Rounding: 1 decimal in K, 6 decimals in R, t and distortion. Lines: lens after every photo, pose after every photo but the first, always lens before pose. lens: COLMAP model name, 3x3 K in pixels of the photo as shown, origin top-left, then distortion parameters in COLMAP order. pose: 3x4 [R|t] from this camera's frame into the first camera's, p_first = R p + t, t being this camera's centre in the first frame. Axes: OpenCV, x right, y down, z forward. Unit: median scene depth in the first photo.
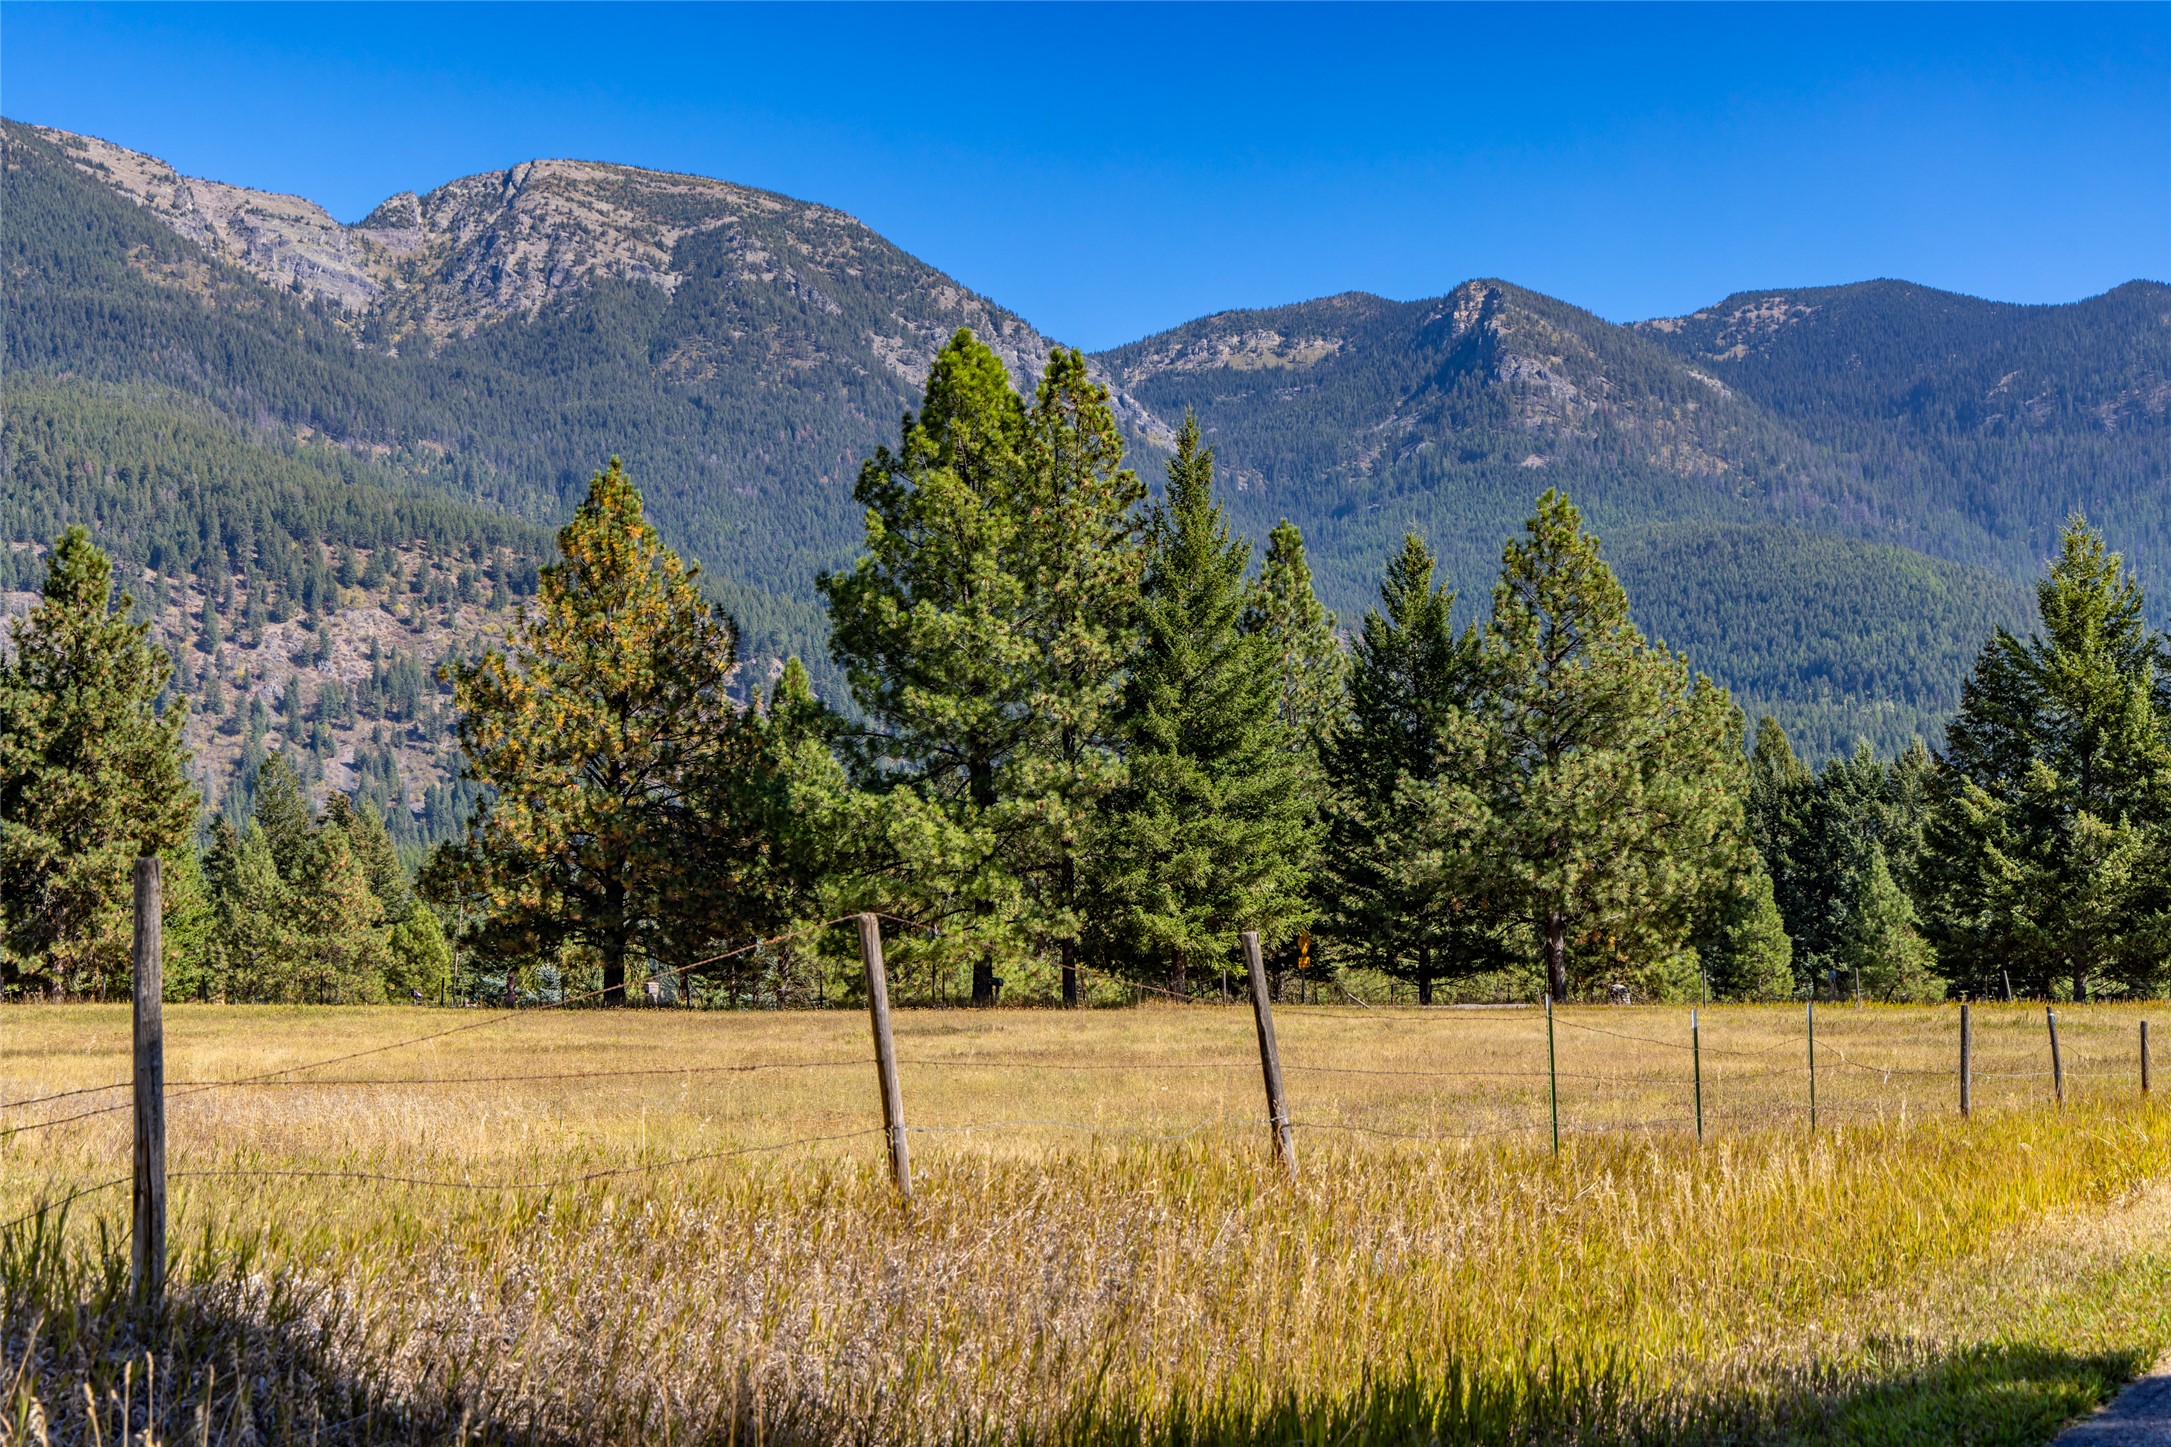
lens RADIAL K [[3357.0, 0, 1096.5], [0, 3357.0, 729.2], [0, 0, 1]] dist [0.028638, 0.000000]
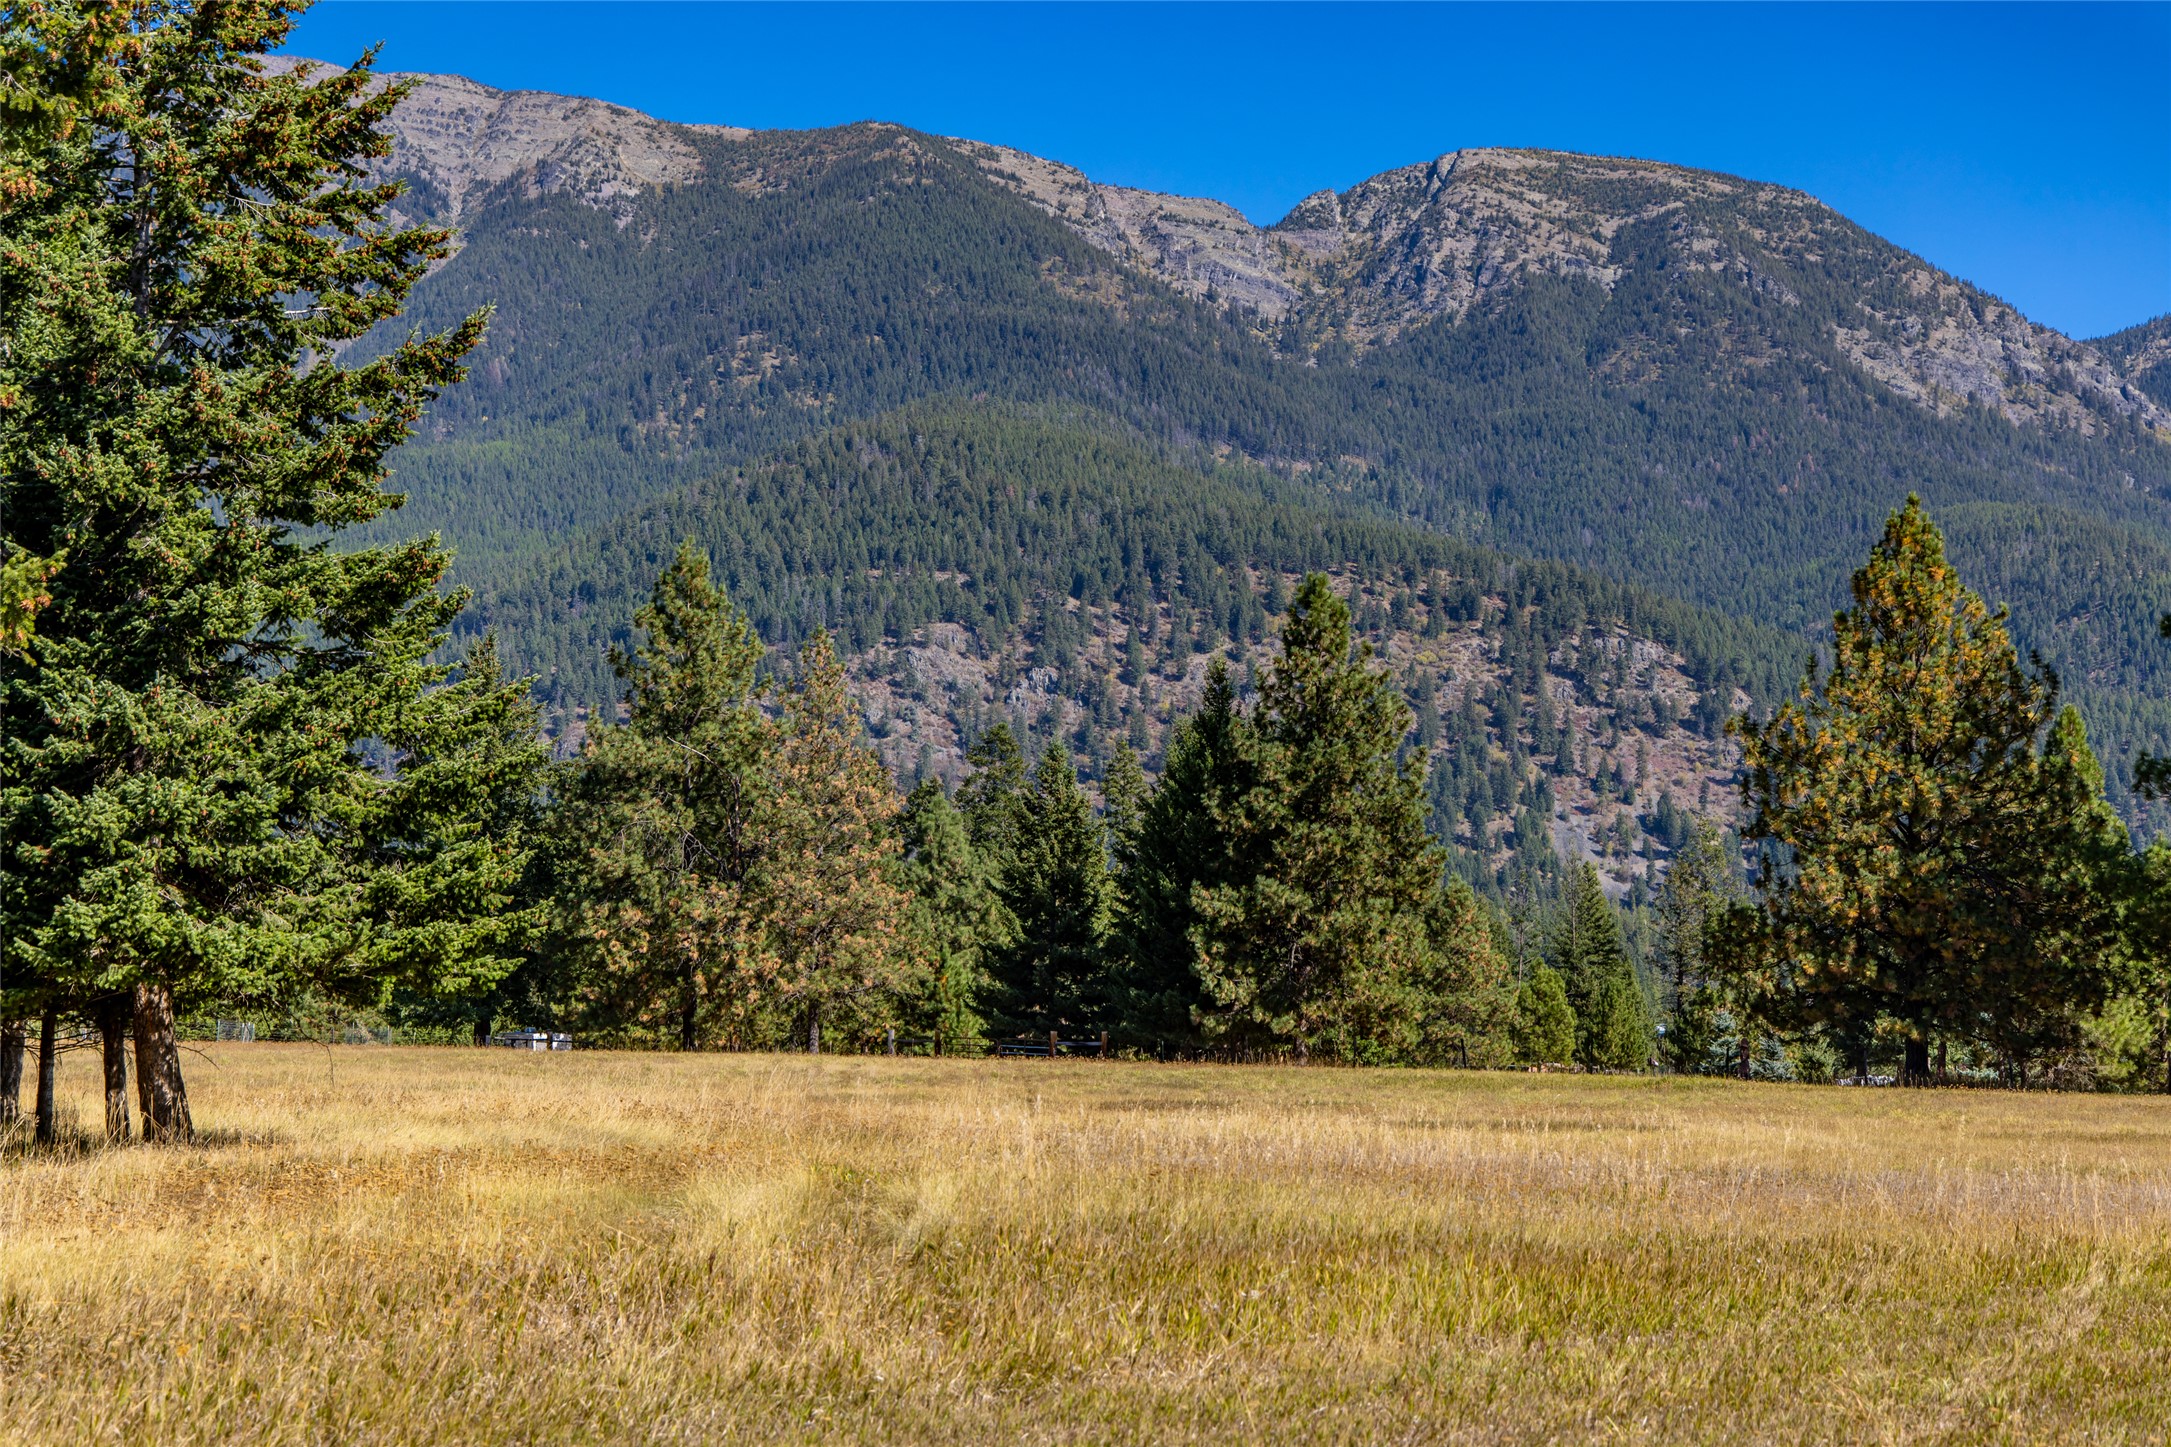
lens RADIAL K [[3675.7, 0, 1082.4], [0, 3675.7, 710.0], [0, 0, 1]] dist [0.032411, 0.000000]
pose [[0.964879, -0.003054, -0.262679, -0.056615], [-0.000872, 0.999890, -0.014825, -0.003214], [0.262695, 0.014534, 0.964769, -0.026809]]
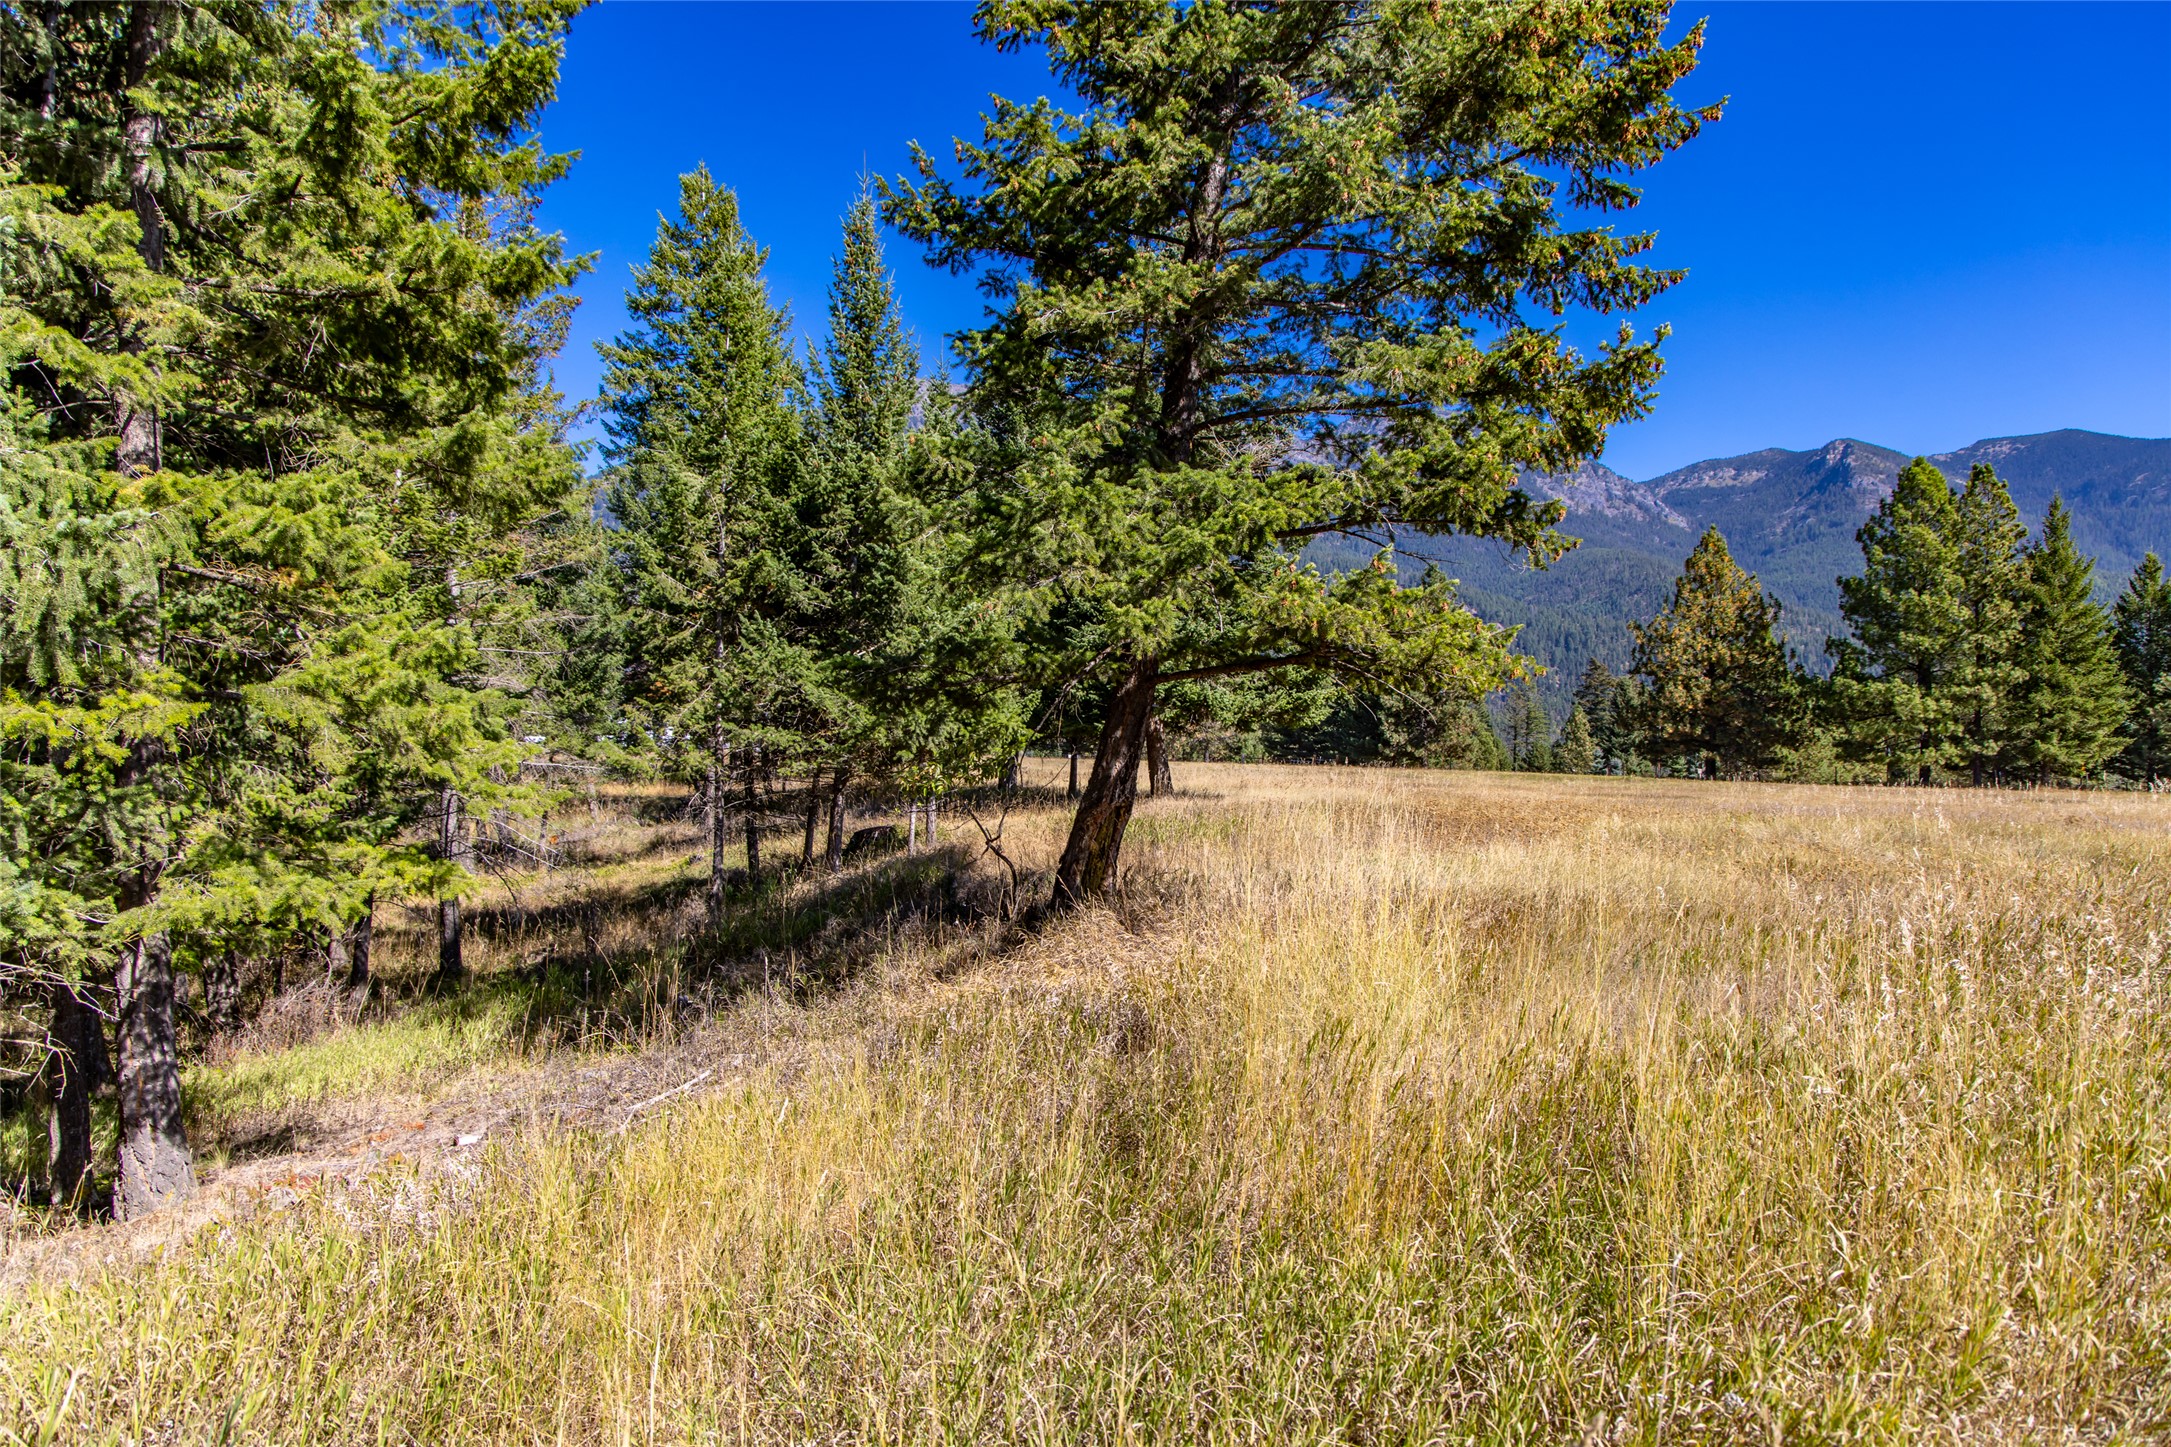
lens RADIAL K [[1430.3, 0, 1086.2], [0, 1430.3, 722.1], [0, 0, 1]] dist [-0.008734, 0.007659]
pose [[0.934265, 0.020001, -0.356018, -0.110692], [-0.003027, 0.998835, 0.048170, 0.001393], [0.356566, -0.043926, 0.933237, -0.000073]]
